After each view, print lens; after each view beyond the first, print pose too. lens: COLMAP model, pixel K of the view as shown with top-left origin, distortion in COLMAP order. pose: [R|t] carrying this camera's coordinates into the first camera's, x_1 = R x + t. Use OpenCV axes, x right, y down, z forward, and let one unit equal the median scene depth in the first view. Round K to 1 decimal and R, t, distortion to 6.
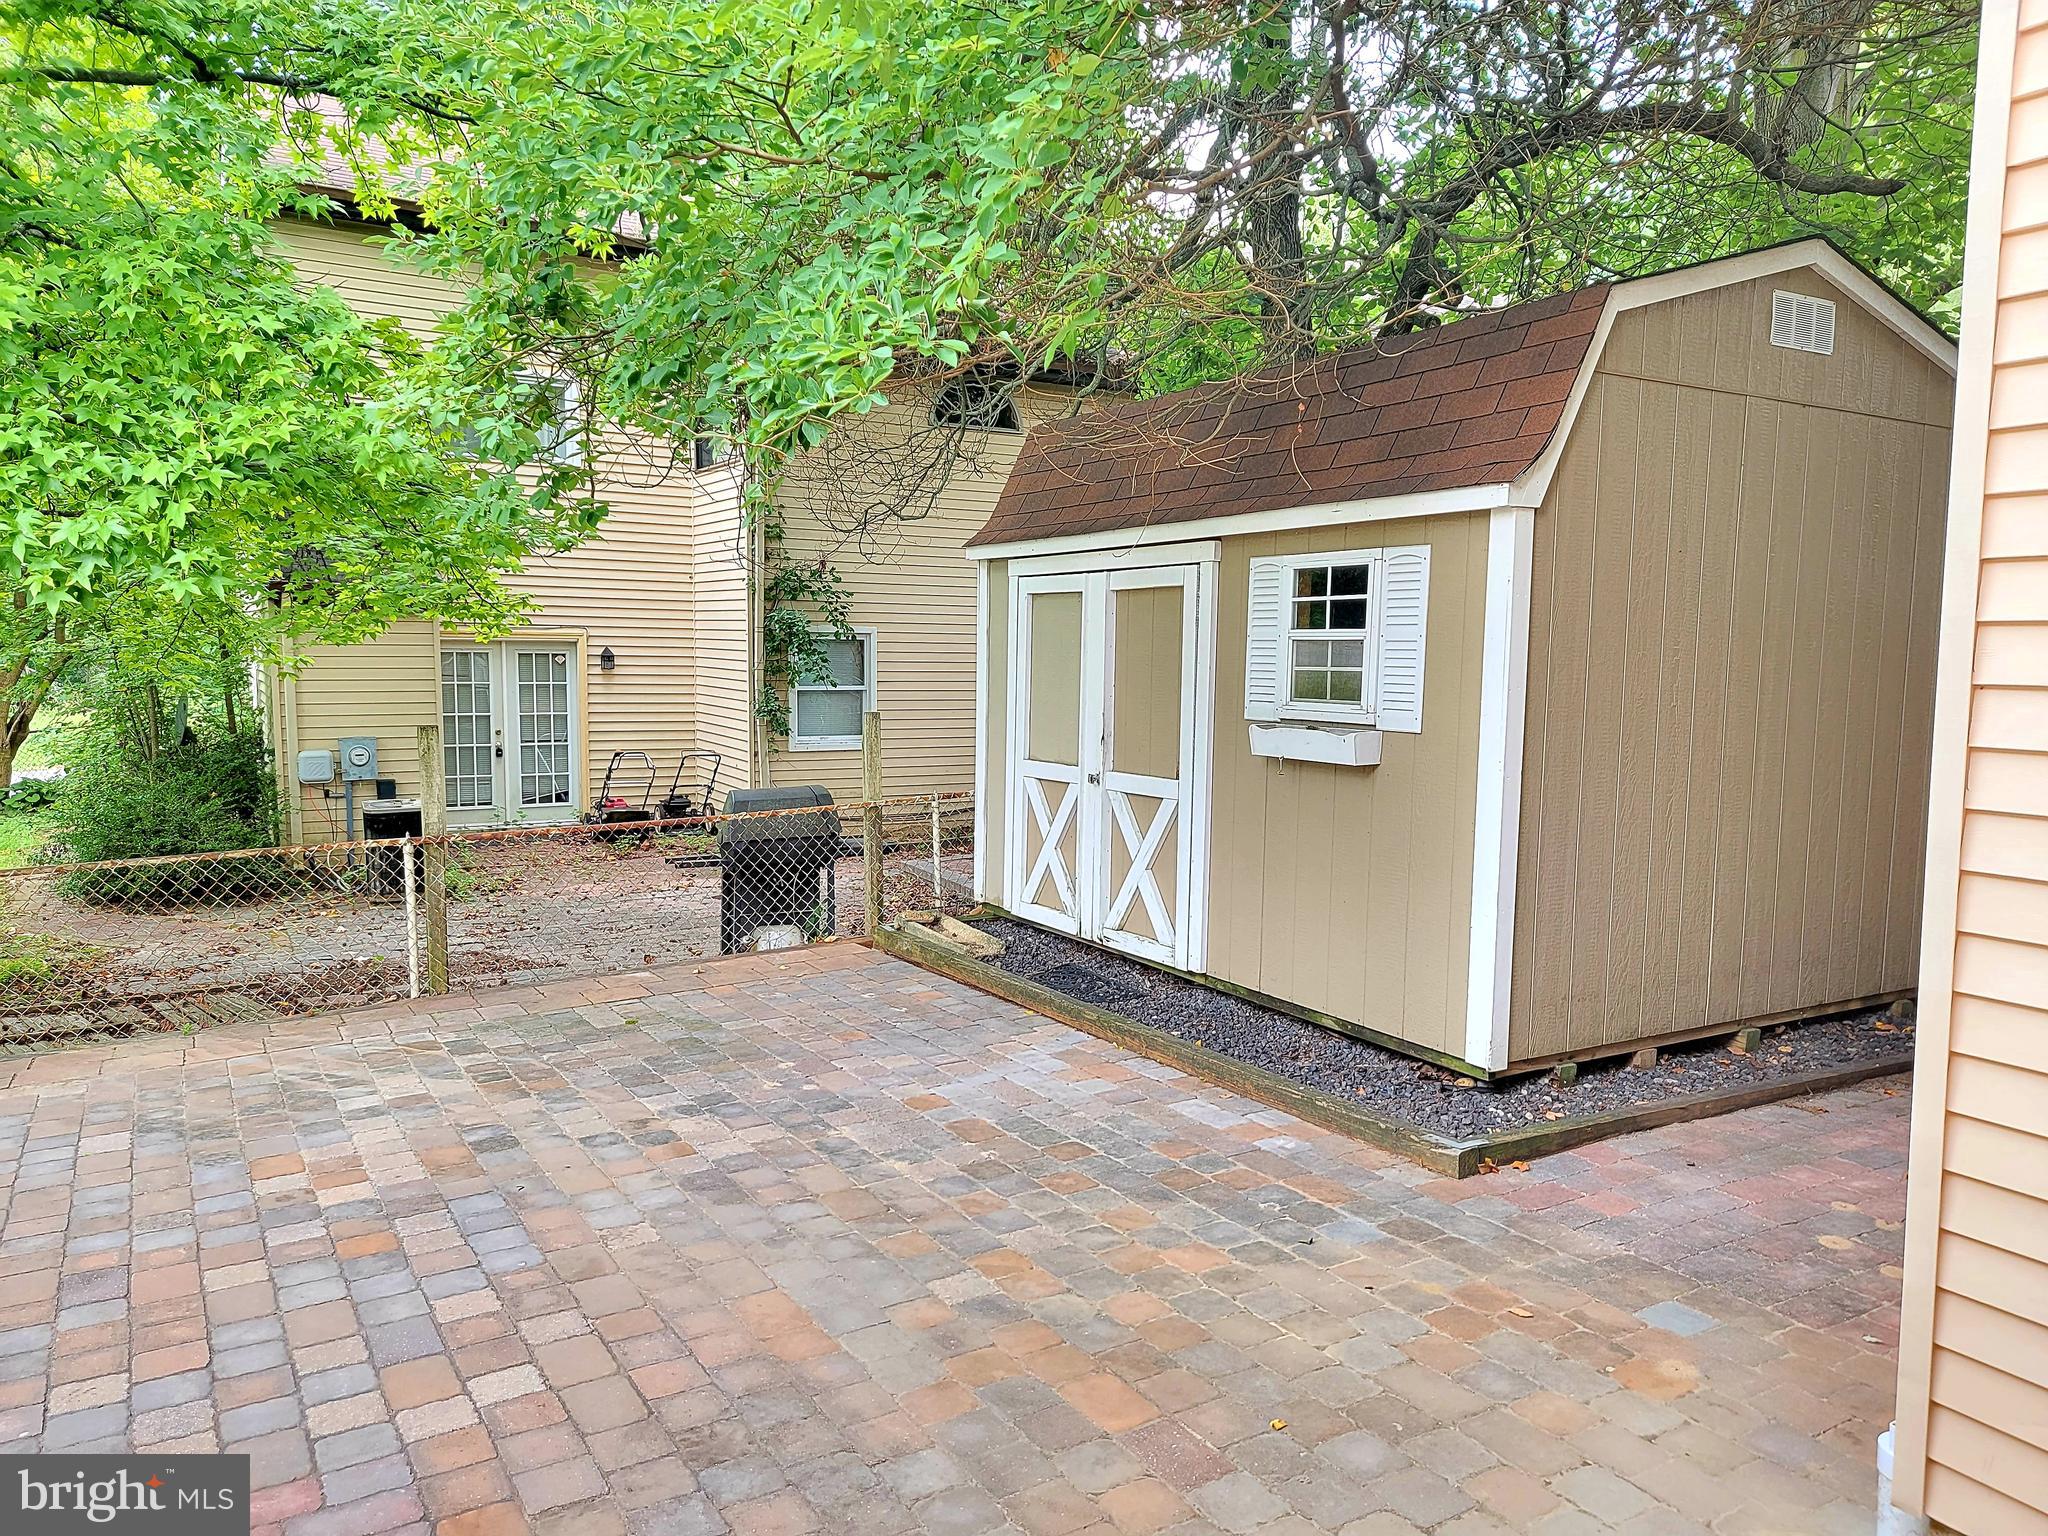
lens RADIAL K [[1419.8, 0, 1019.8], [0, 1419.8, 772.5], [0, 0, 1]] dist [0.081844, -0.063968]
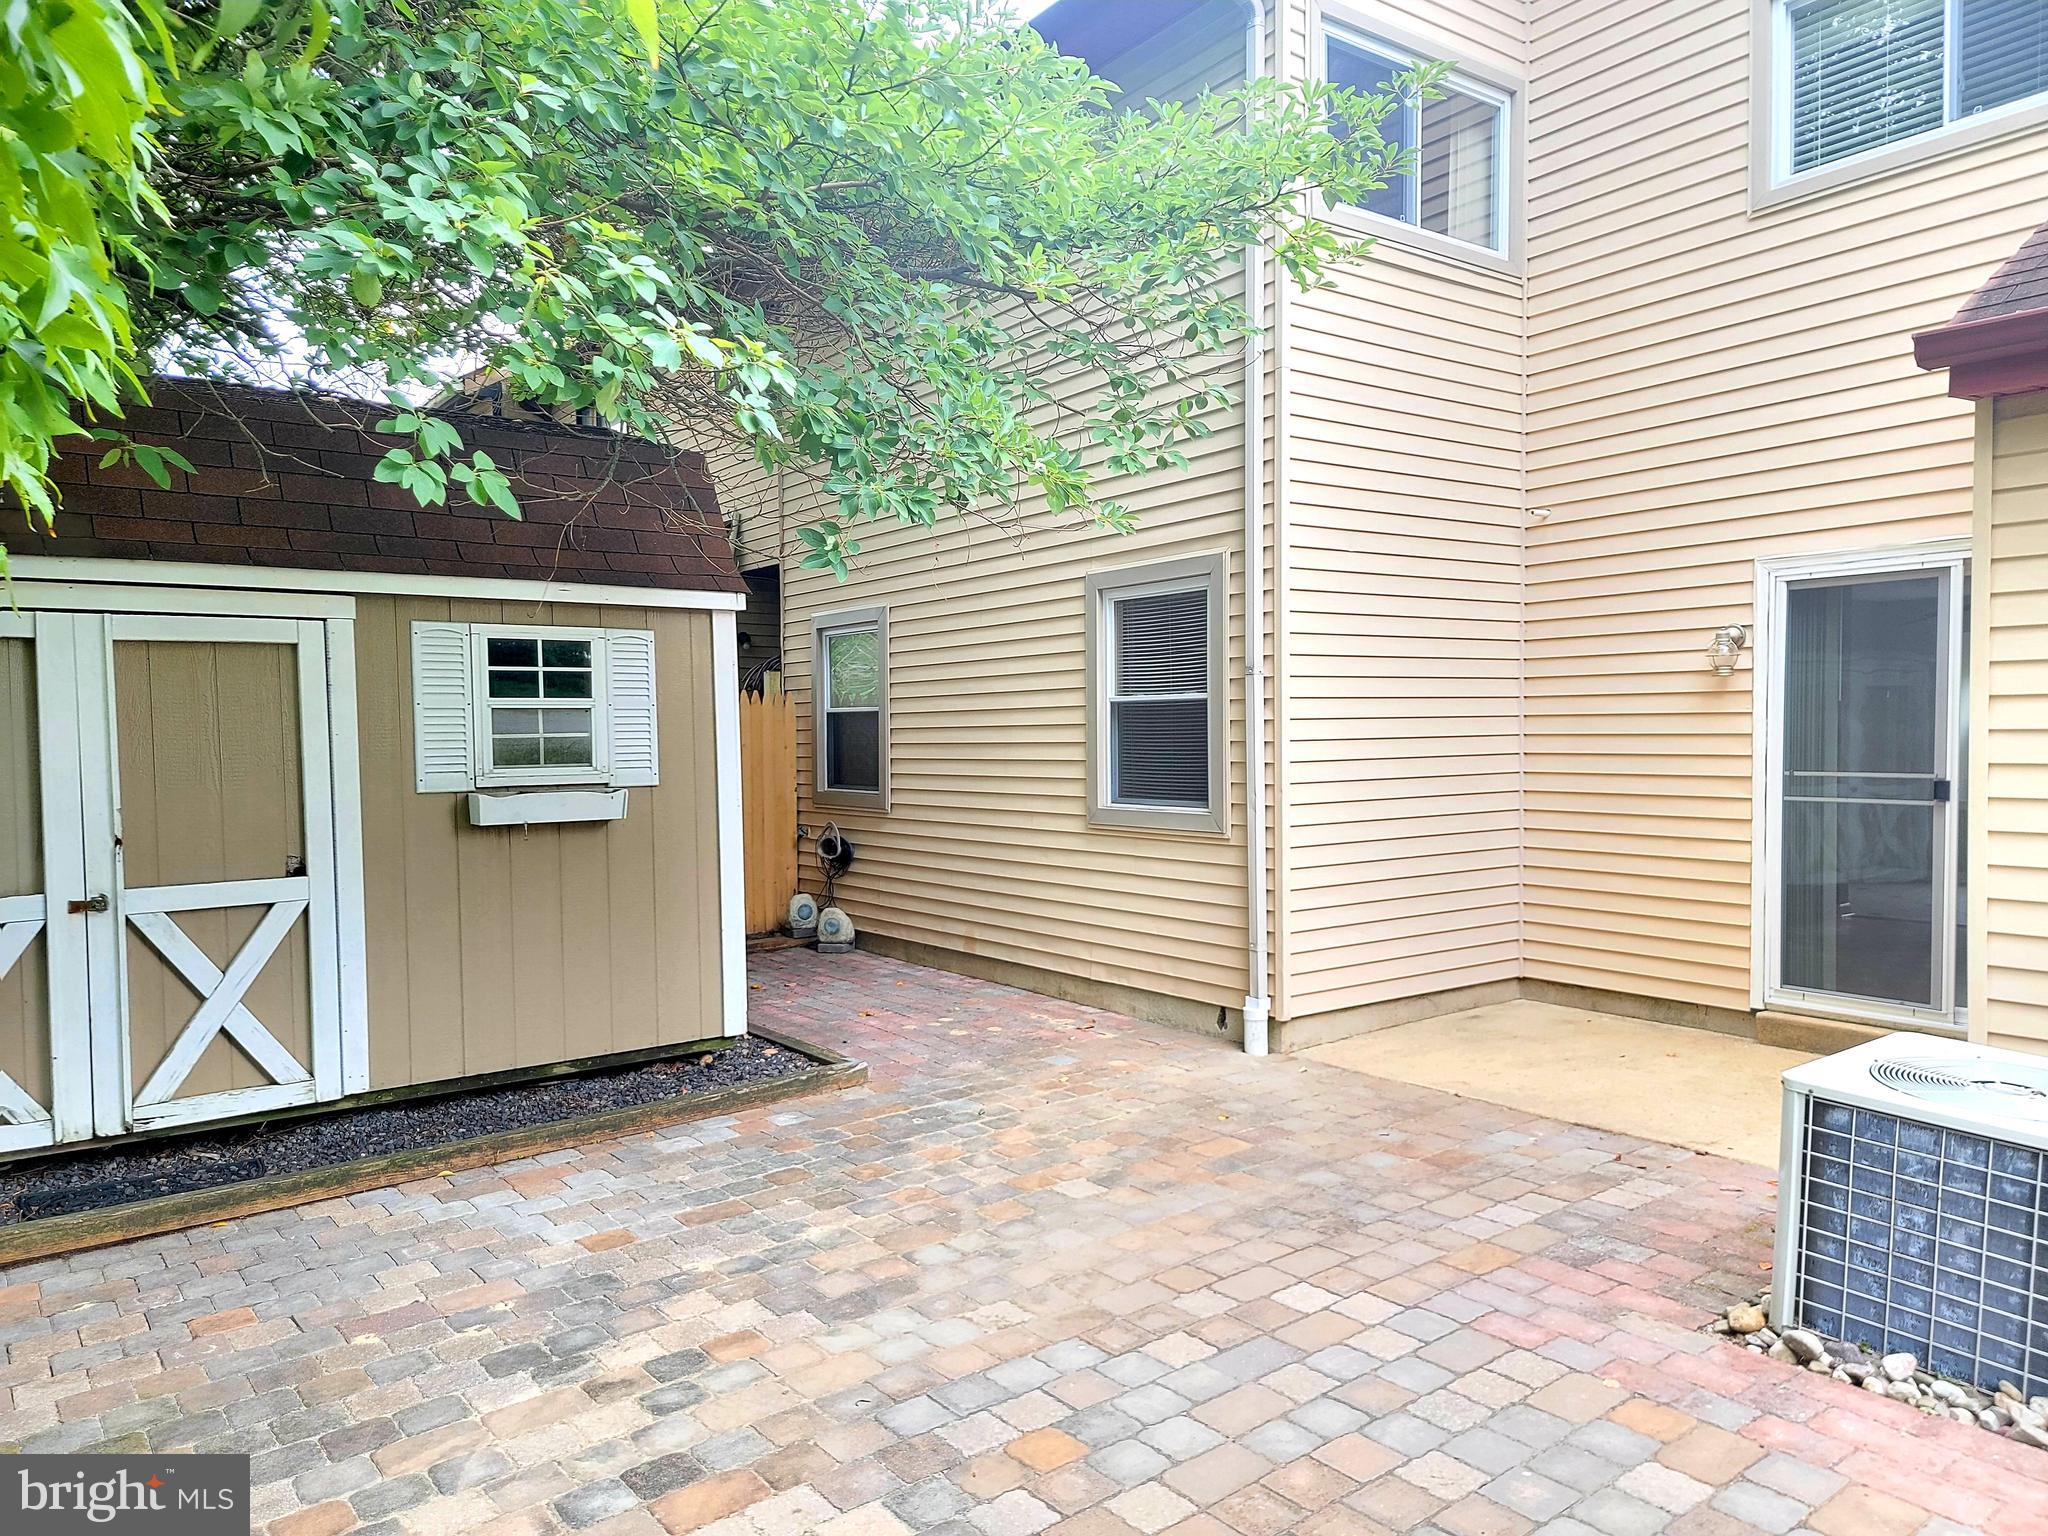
lens RADIAL K [[1419.8, 0, 1033.2], [0, 1419.8, 786.7], [0, 0, 1]] dist [0.081844, -0.063968]
pose [[-0.110993, -0.046849, 0.992716, -1.144347], [0.102679, 0.993002, 0.058343, -0.077633], [-0.988503, 0.108407, -0.105406, 0.984756]]
